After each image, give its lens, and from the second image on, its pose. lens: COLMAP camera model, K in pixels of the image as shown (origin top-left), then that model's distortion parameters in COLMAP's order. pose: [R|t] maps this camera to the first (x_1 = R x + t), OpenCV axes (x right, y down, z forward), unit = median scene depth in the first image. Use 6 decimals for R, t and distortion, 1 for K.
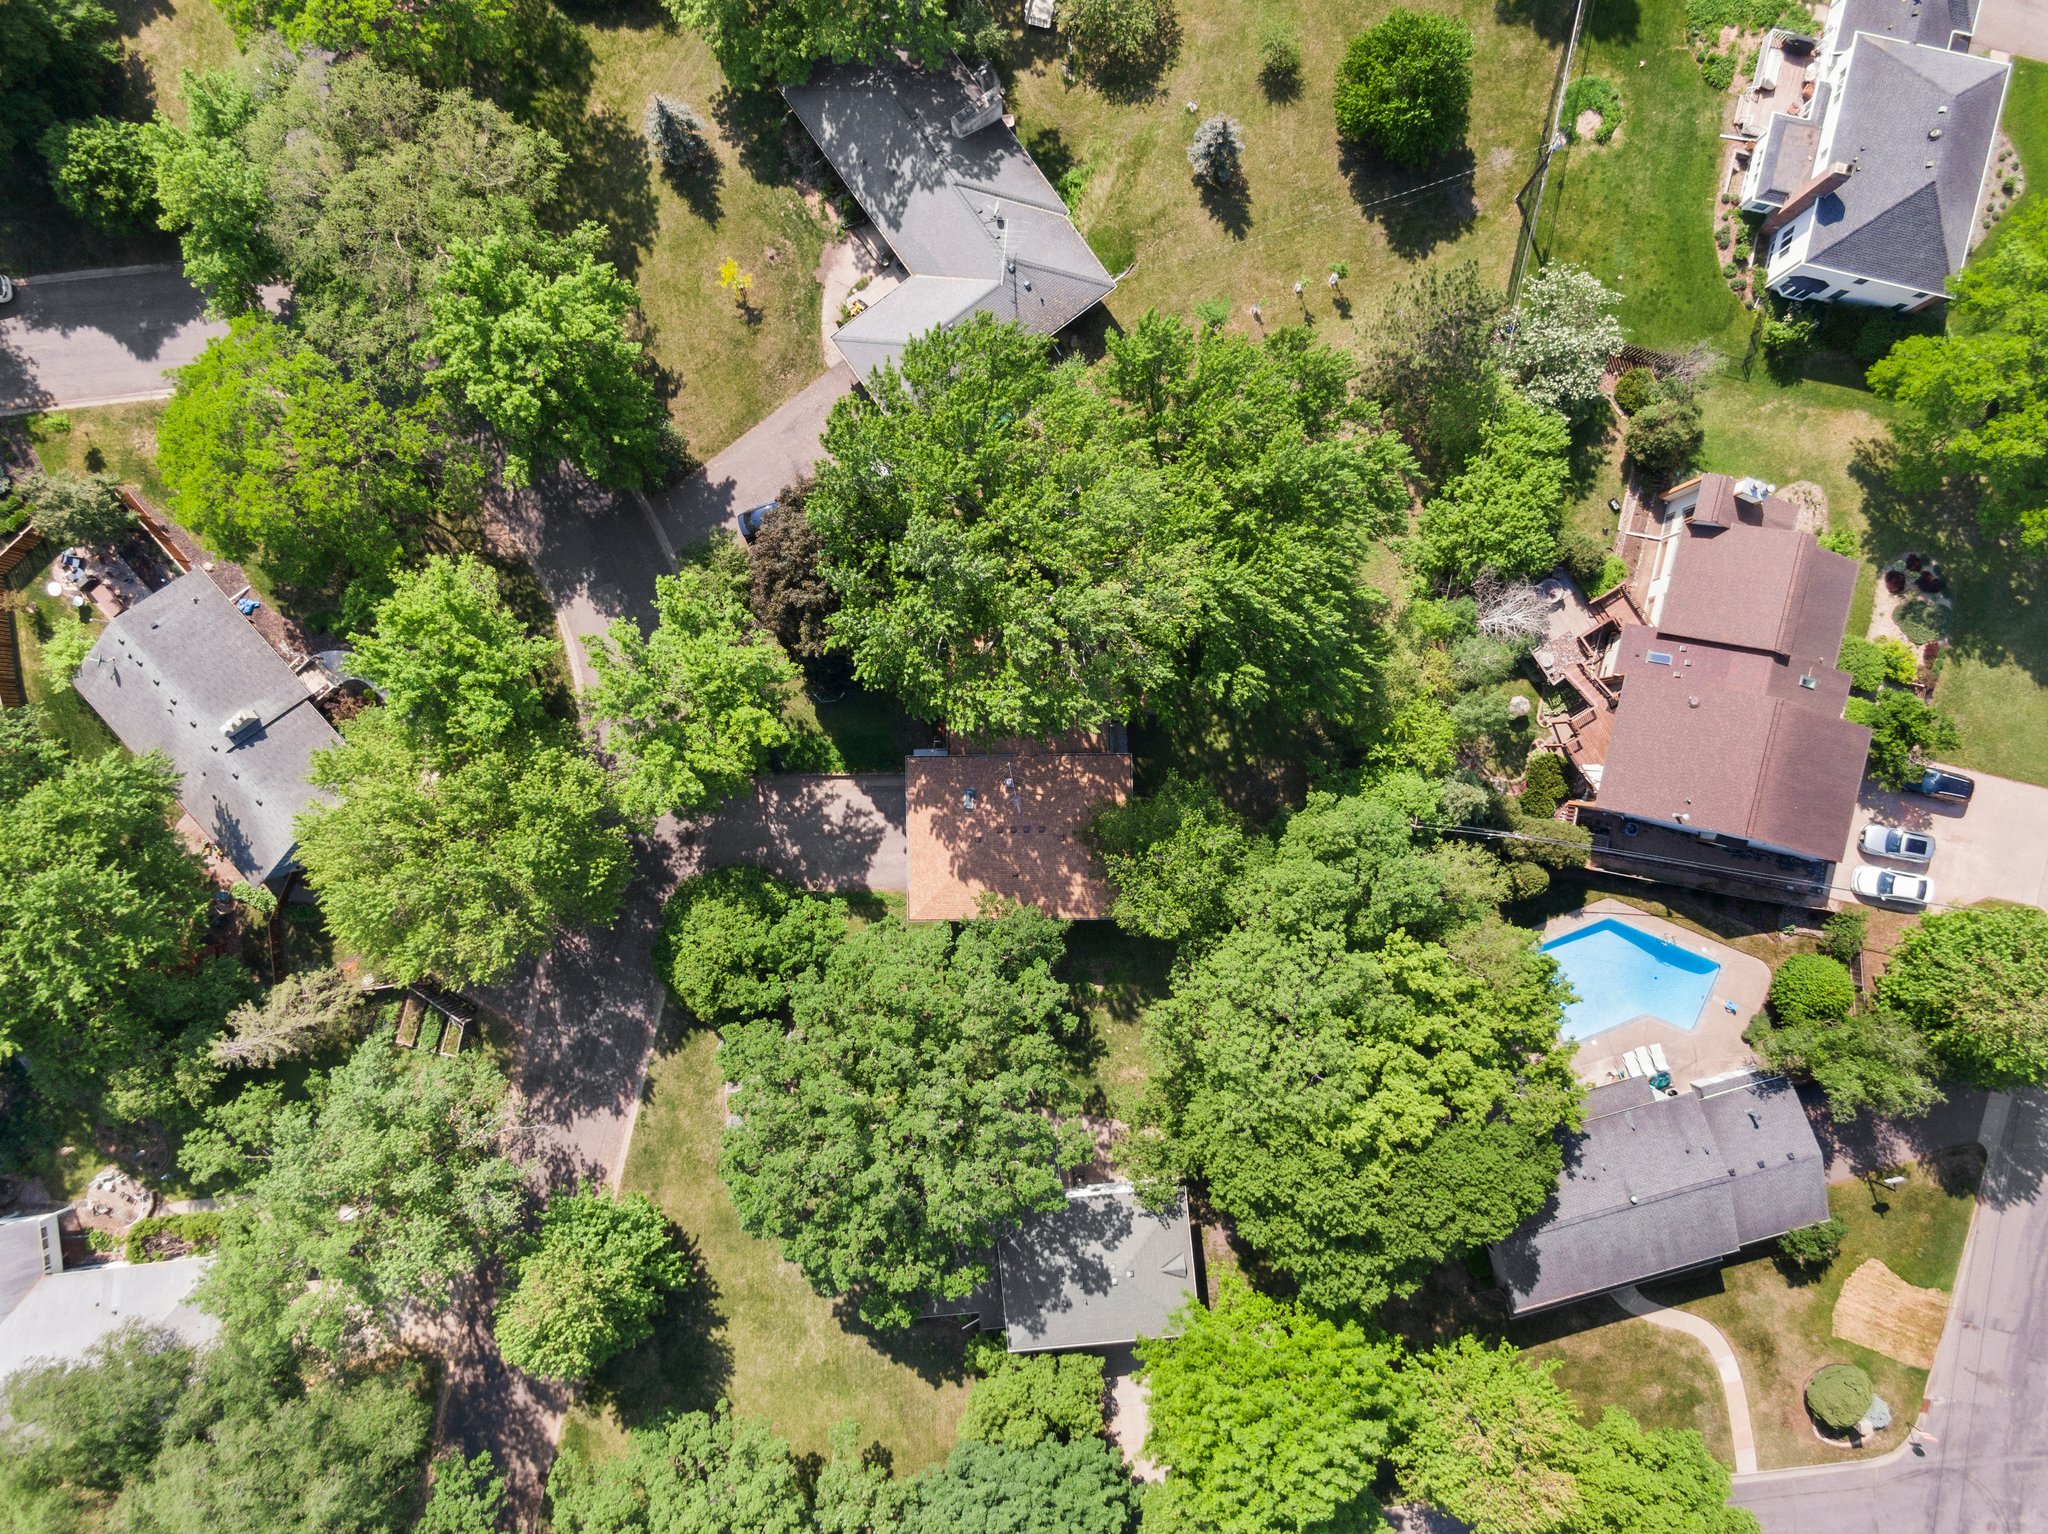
lens RADIAL K [[1439.7, 0, 1022.4], [0, 1439.7, 781.5], [0, 0, 1]] dist [0.000179, -0.003813]
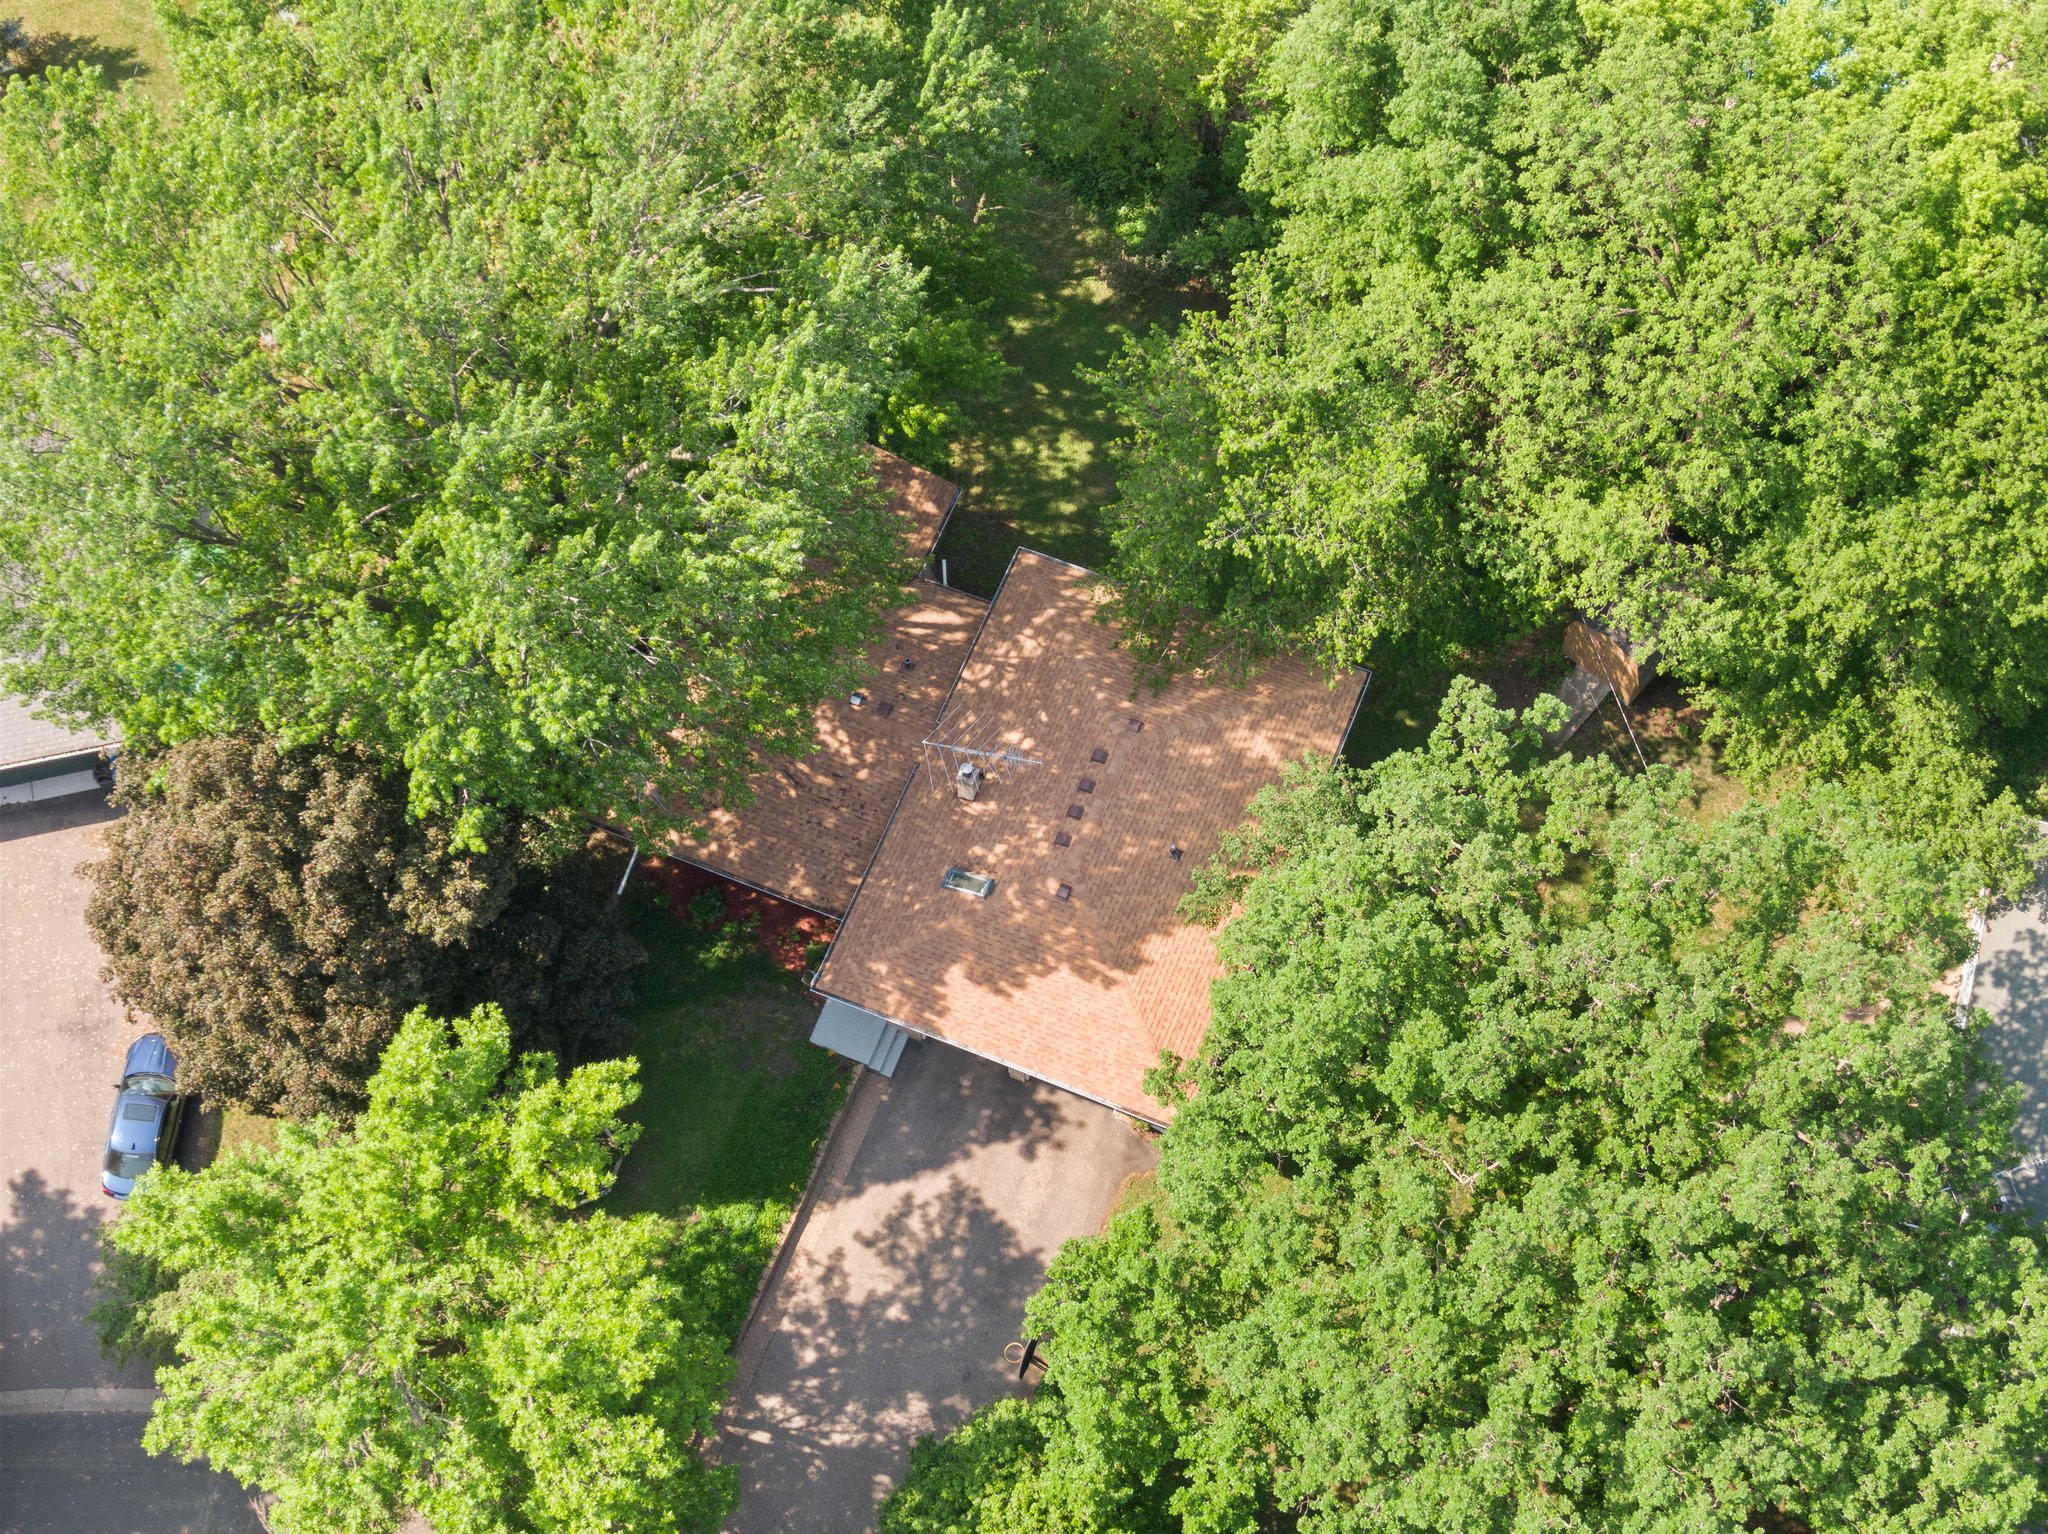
lens RADIAL K [[2851.3, 0, 1024.0], [0, 2851.3, 767.0], [0, 0, 1]] dist [0.033809, 0.037853]
pose [[0.390359, -0.839966, 0.376931, -0.299395], [0.920649, 0.353894, -0.164816, 0.145149], [0.005046, 0.411359, 0.911460, 0.211689]]
